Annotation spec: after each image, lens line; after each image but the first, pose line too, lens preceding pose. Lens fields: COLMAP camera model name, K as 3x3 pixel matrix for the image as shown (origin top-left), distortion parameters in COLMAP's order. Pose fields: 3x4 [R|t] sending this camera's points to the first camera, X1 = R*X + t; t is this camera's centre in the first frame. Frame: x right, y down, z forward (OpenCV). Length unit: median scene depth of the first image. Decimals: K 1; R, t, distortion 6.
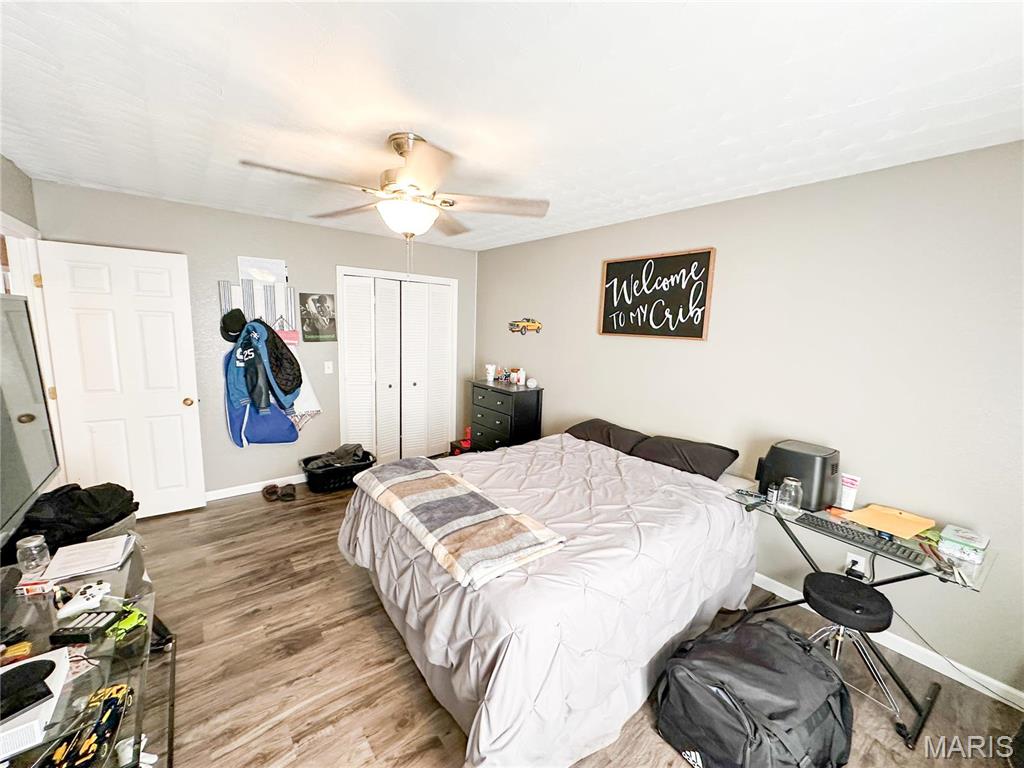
lens RADIAL K [[408.3, 0, 514.9], [0, 408.3, 385.9], [0, 0, 1]] dist [-0.000503, 0.000041]
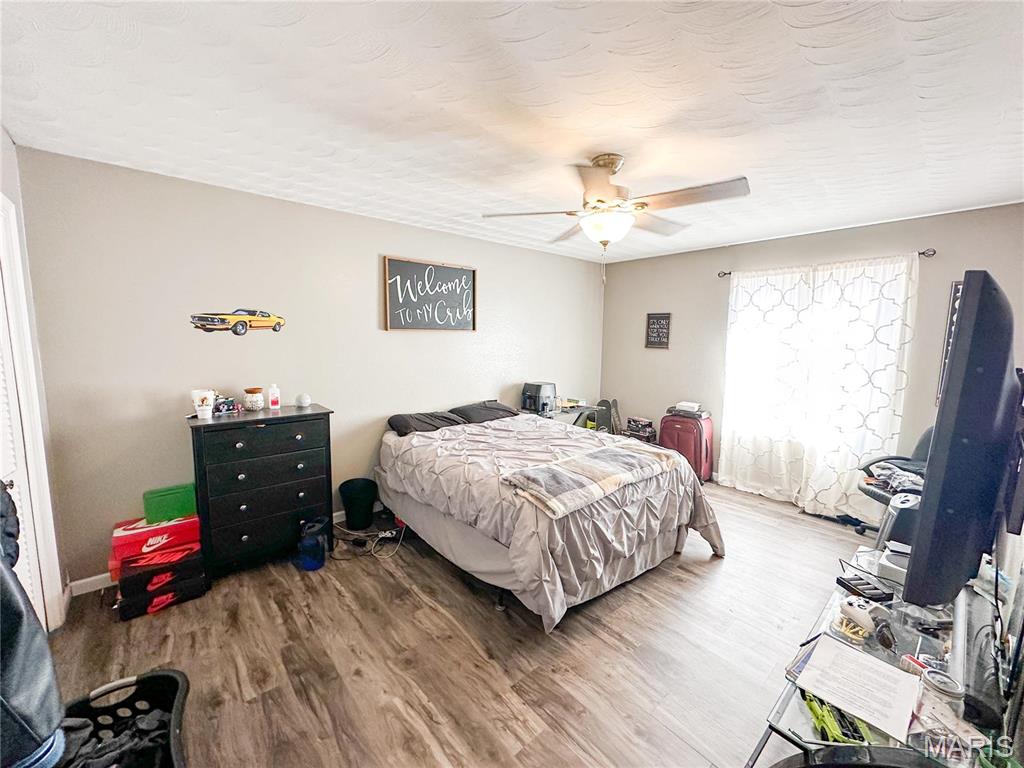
lens RADIAL K [[408.3, 0, 515.2], [0, 408.3, 384.7], [0, 0, 1]] dist [-0.000503, 0.000041]
pose [[-0.045476, -0.150978, 0.987491, -0.913046], [0.142182, 0.977471, 0.155994, -0.124020], [-0.988795, 0.147497, -0.022985, 0.849429]]
